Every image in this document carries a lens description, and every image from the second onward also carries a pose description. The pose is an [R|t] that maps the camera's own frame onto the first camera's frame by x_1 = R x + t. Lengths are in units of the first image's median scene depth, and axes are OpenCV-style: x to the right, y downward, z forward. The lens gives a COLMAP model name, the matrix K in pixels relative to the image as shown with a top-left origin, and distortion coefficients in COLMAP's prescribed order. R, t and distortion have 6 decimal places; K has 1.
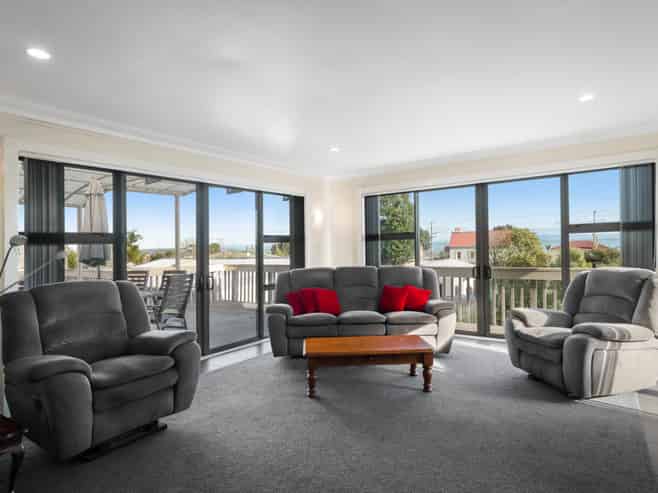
lens RADIAL K [[374.1, 0, 329.0], [0, 374.1, 246.5], [0, 0, 1]] dist [0.001765, -0.000371]
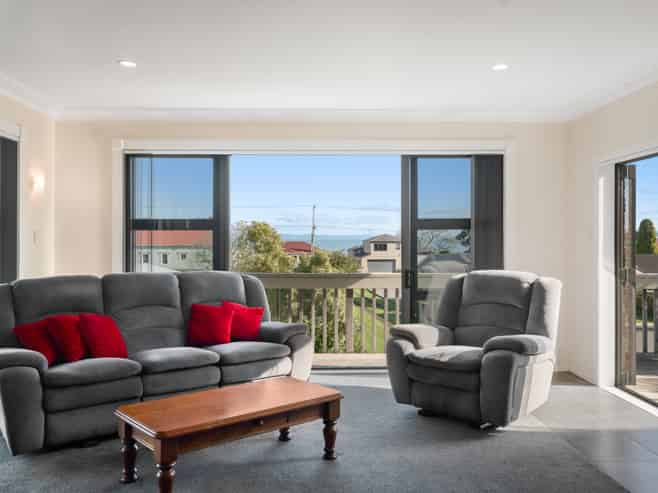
lens RADIAL K [[553.0, 0, 329.0], [0, 553.0, 246.5], [0, 0, 1]] dist [0.004375, -0.000021]
pose [[0.813087, 0.018441, 0.581851, -0.270586], [-0.020042, 0.999792, -0.003679, 0.012058], [-0.581798, -0.008671, 0.813287, 0.174504]]
